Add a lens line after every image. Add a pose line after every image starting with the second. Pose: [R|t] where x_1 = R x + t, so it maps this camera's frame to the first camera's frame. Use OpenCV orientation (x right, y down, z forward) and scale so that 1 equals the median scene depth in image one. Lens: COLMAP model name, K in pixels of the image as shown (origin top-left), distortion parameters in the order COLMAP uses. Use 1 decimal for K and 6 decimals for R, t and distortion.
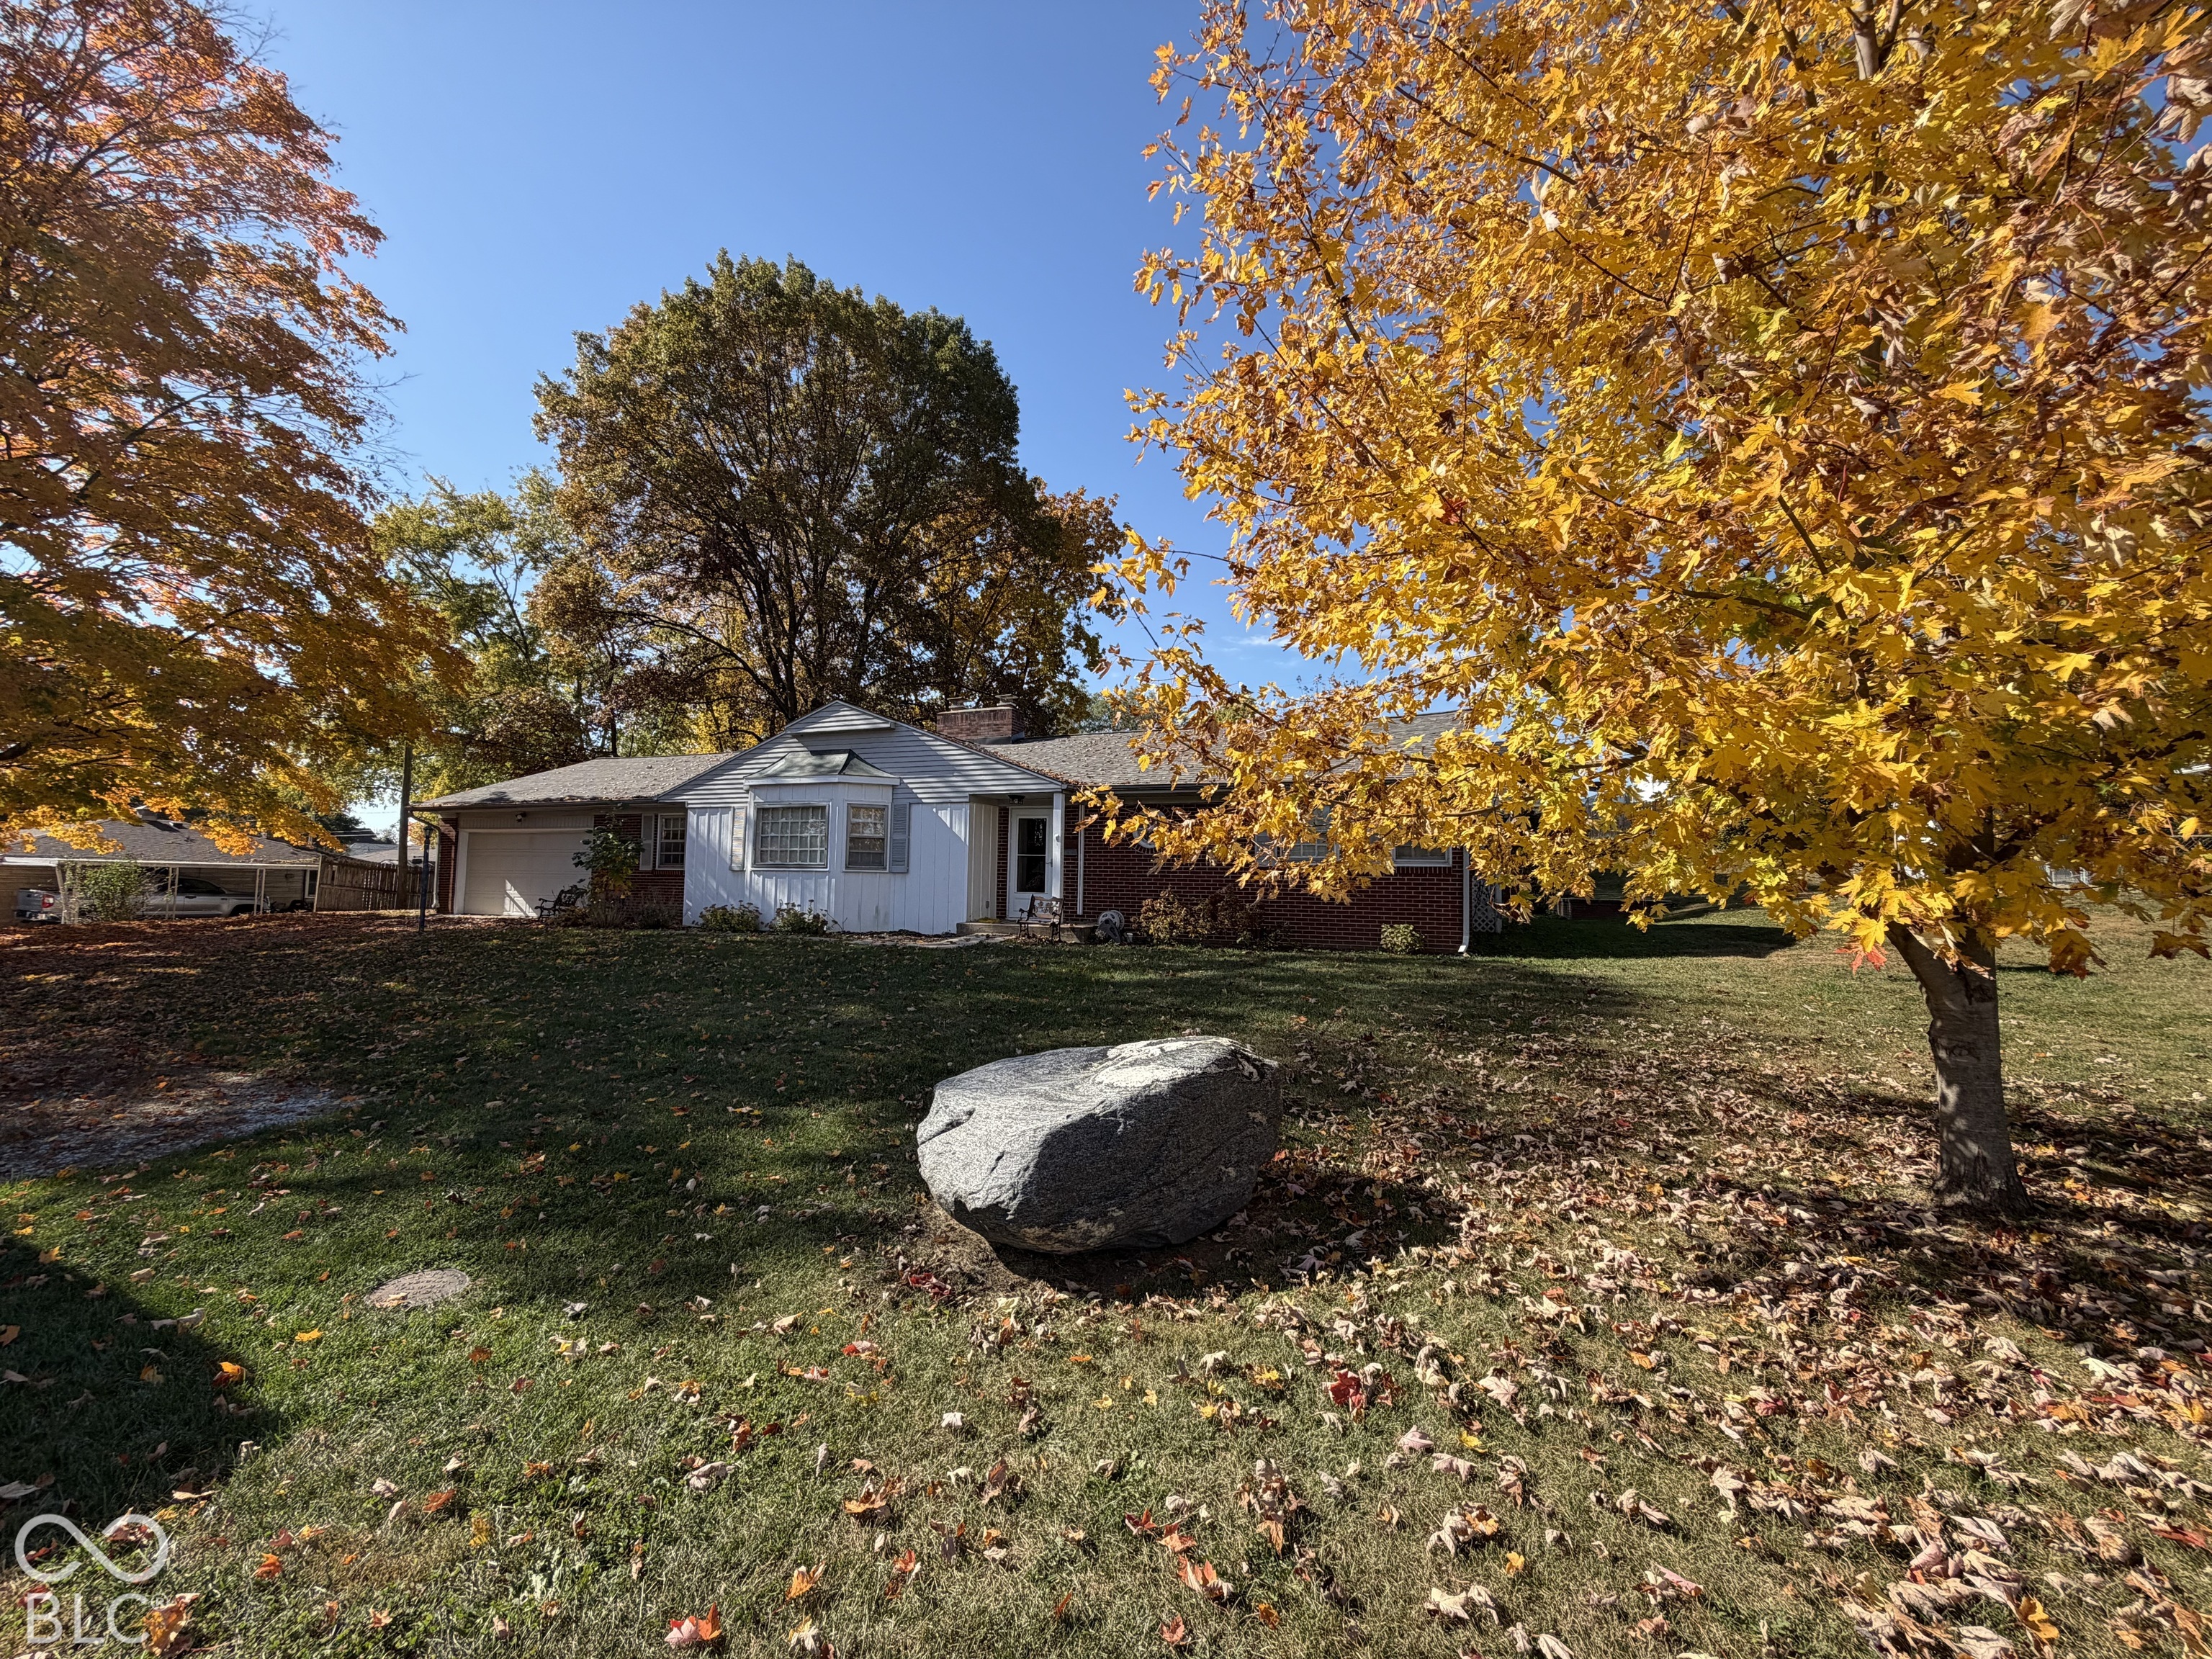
lens RADIAL K [[882.9, 0, 1100.2], [0, 882.9, 833.2], [0, 0, 1]] dist [0.000777, 0.000008]
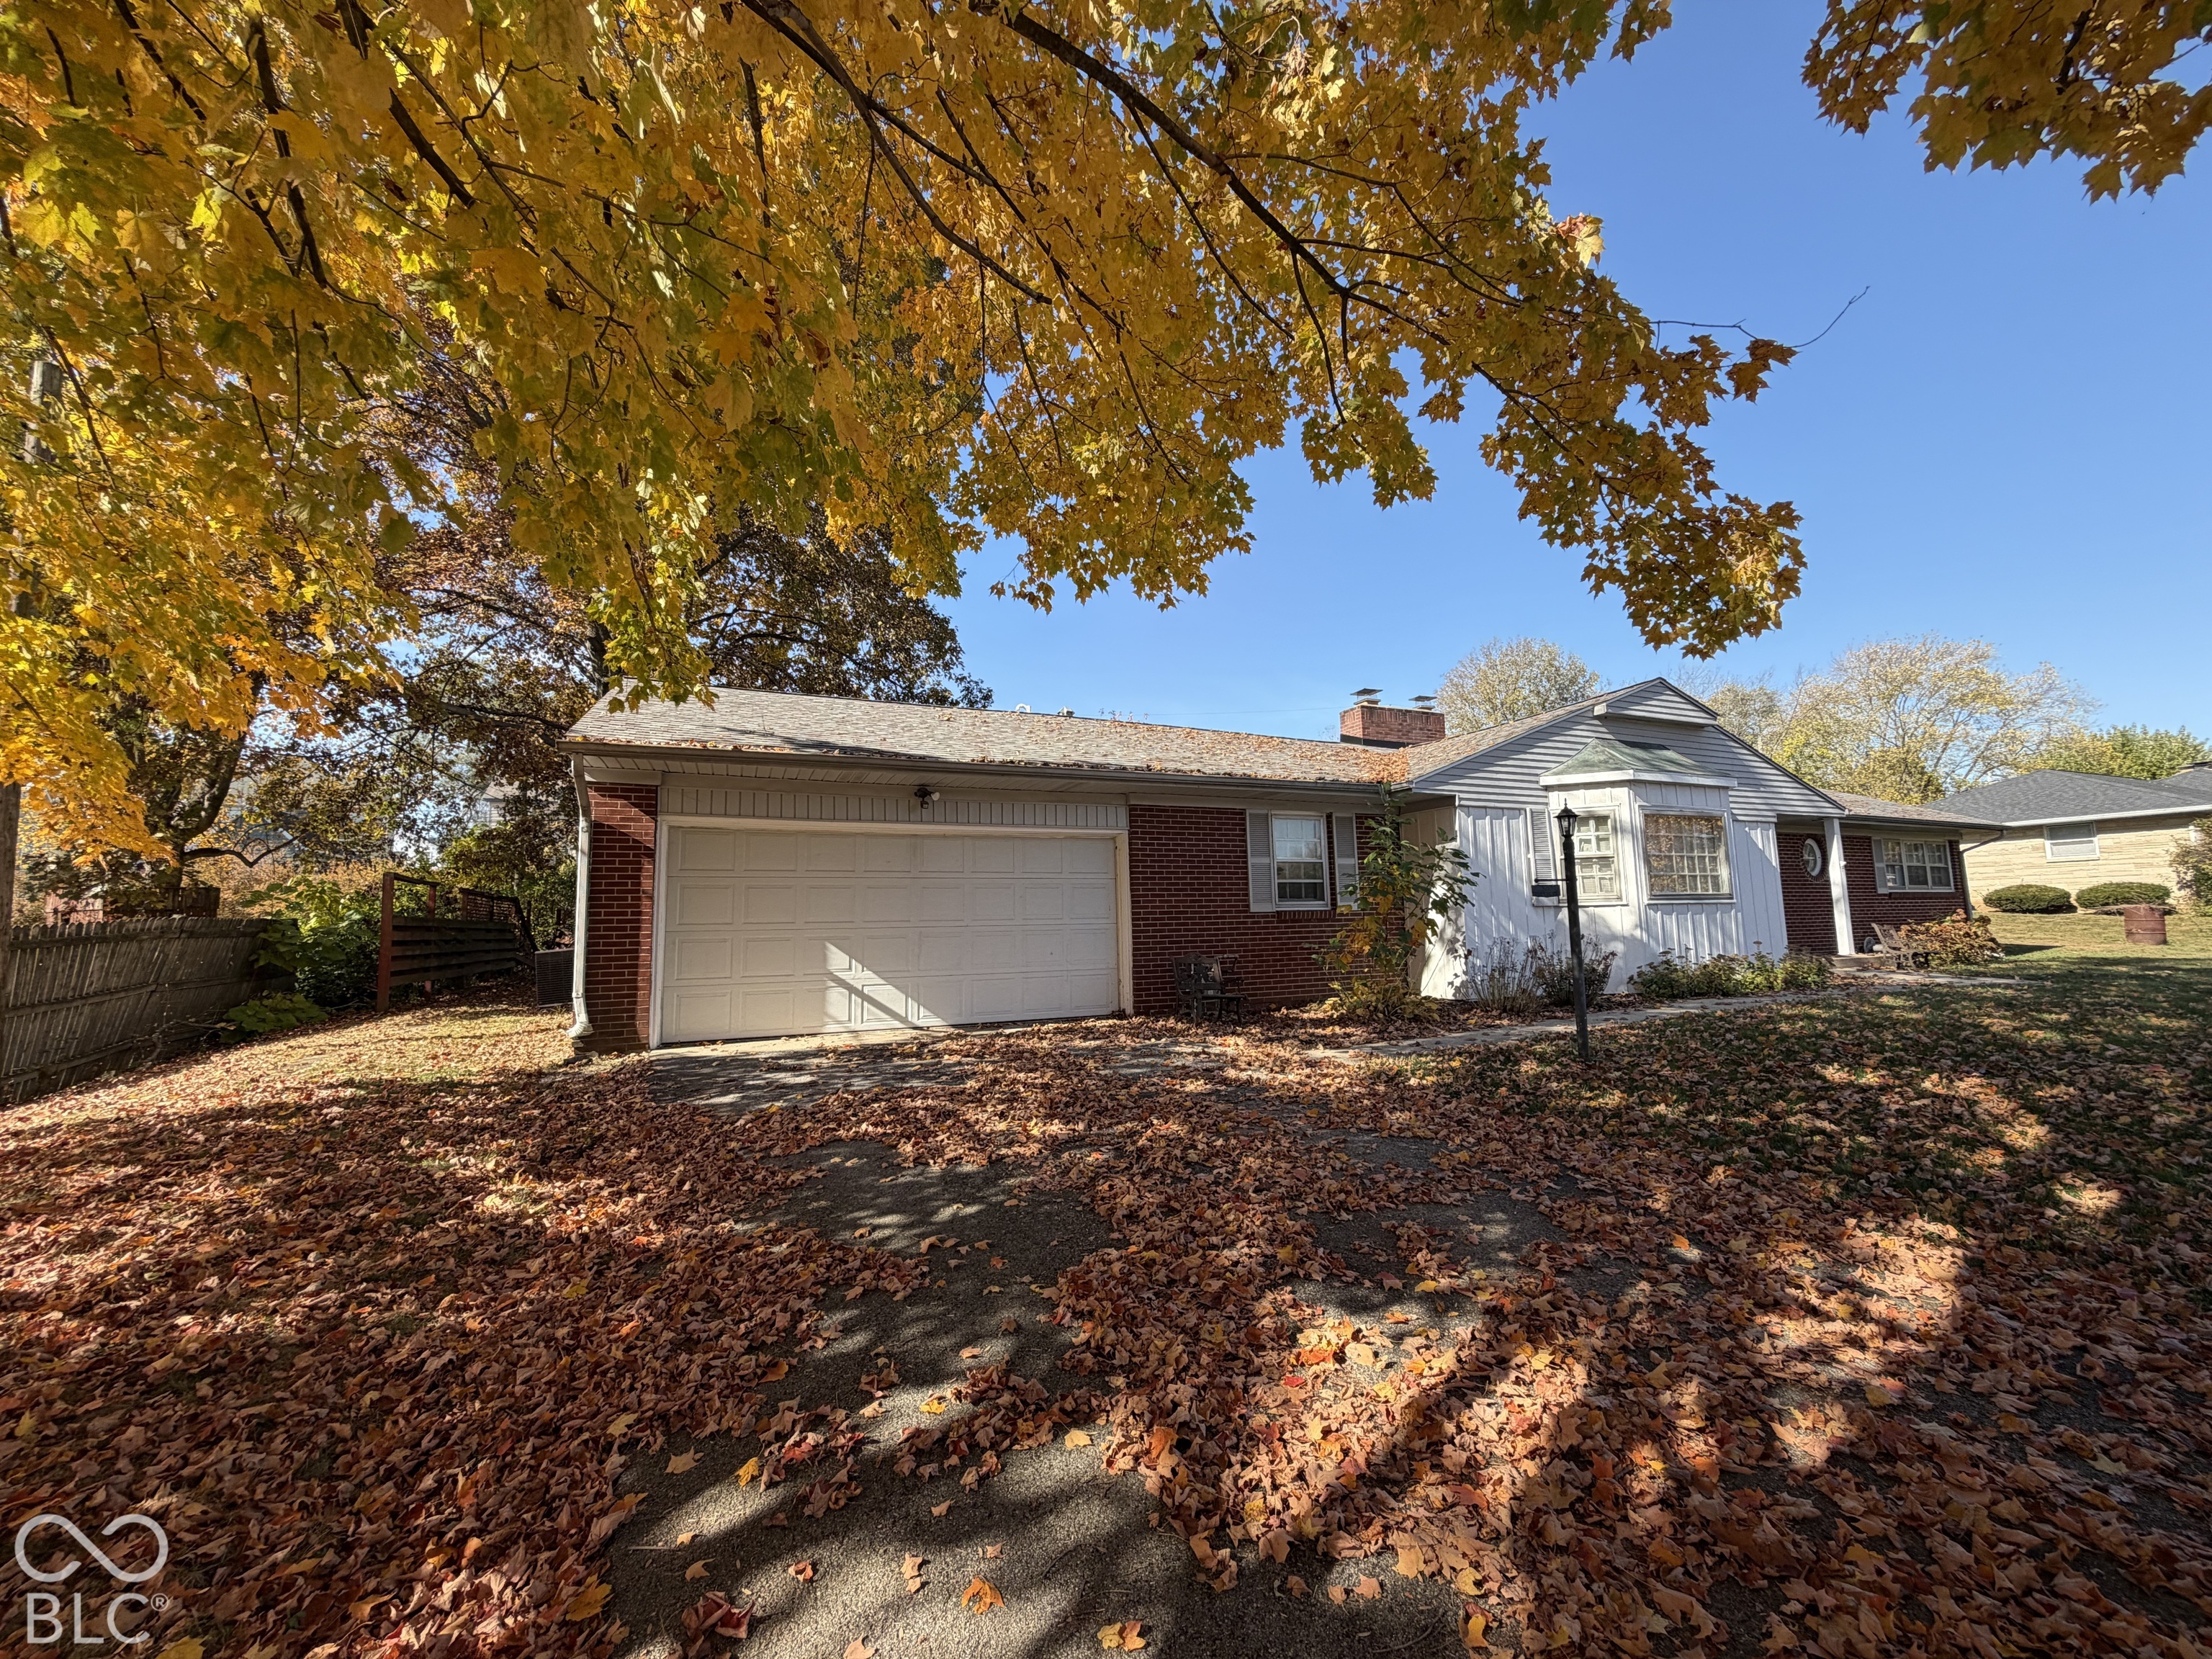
lens RADIAL K [[882.9, 0, 1110.6], [0, 882.9, 818.7], [0, 0, 1]] dist [0.000777, 0.000008]
pose [[0.684661, 0.060559, 0.726341, -1.215147], [-0.011080, 0.997292, -0.072705, 0.031801], [-0.728777, 0.041730, 0.683478, 0.856963]]
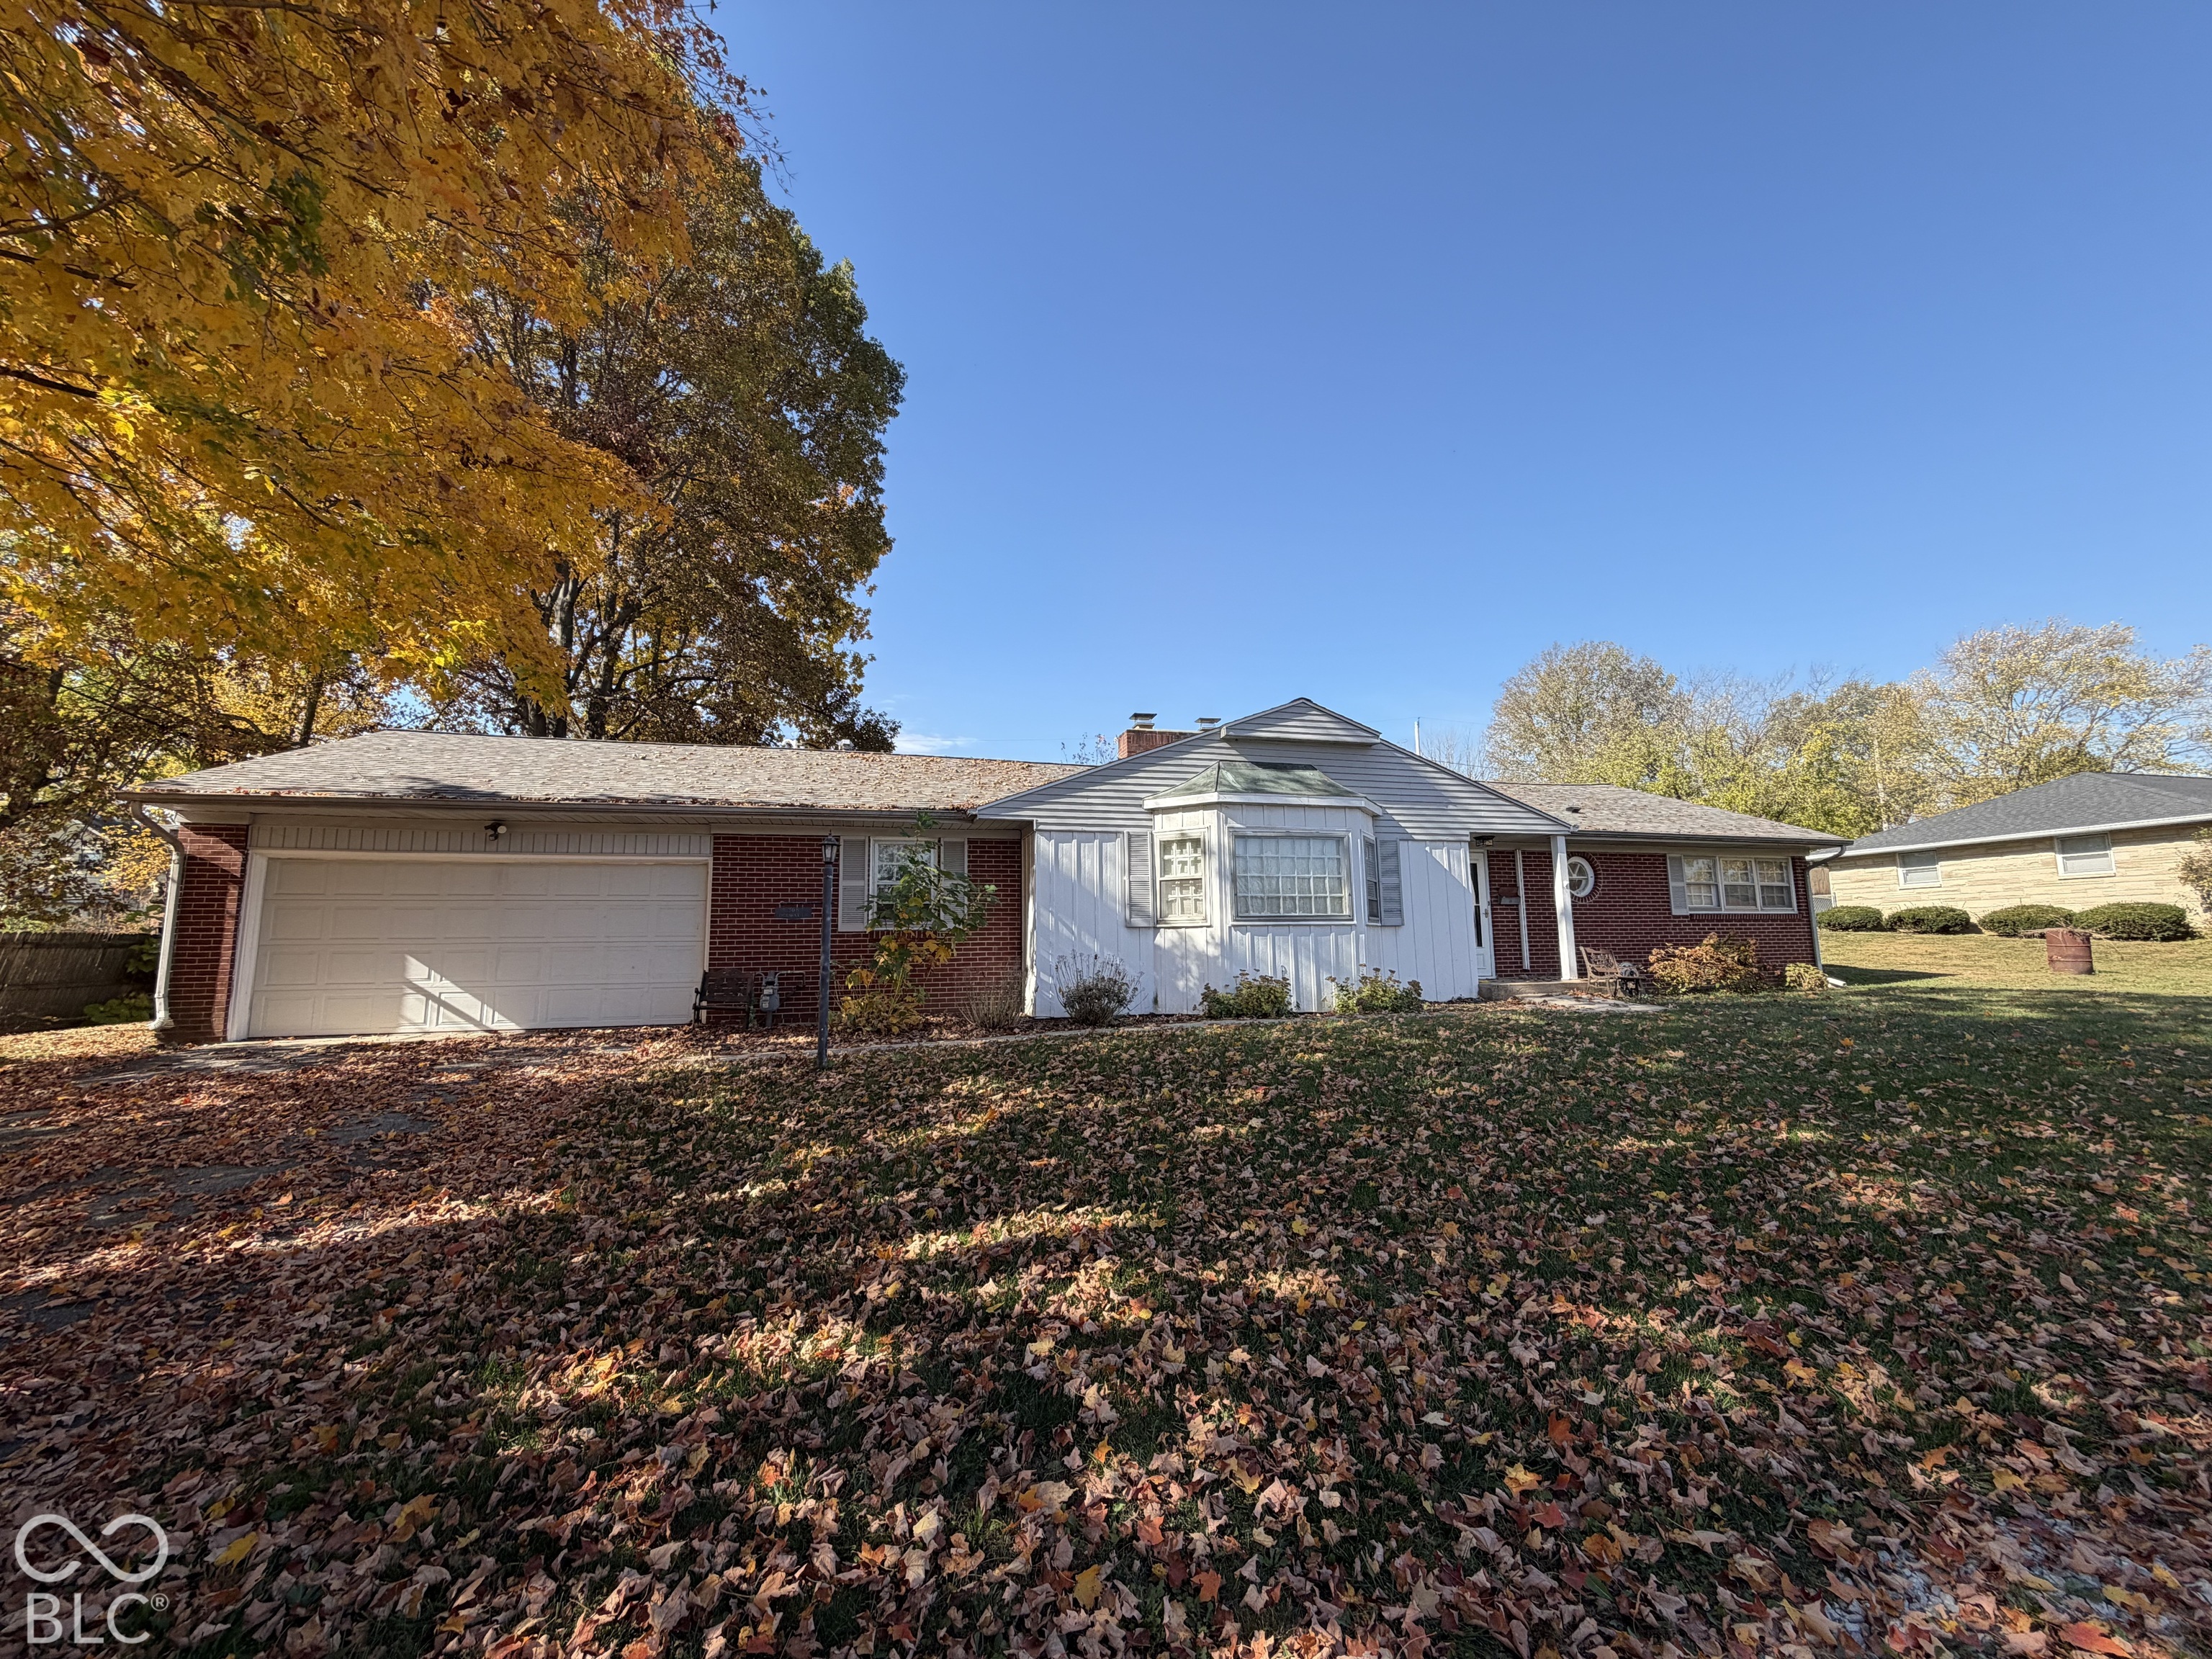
lens RADIAL K [[882.9, 0, 1104.8], [0, 882.9, 831.4], [0, 0, 1]] dist [0.000777, 0.000008]
pose [[0.785649, 0.056934, 0.616047, -0.928886], [-0.010361, 0.996828, -0.078911, 0.025725], [-0.618585, 0.055614, 0.783747, 0.531940]]
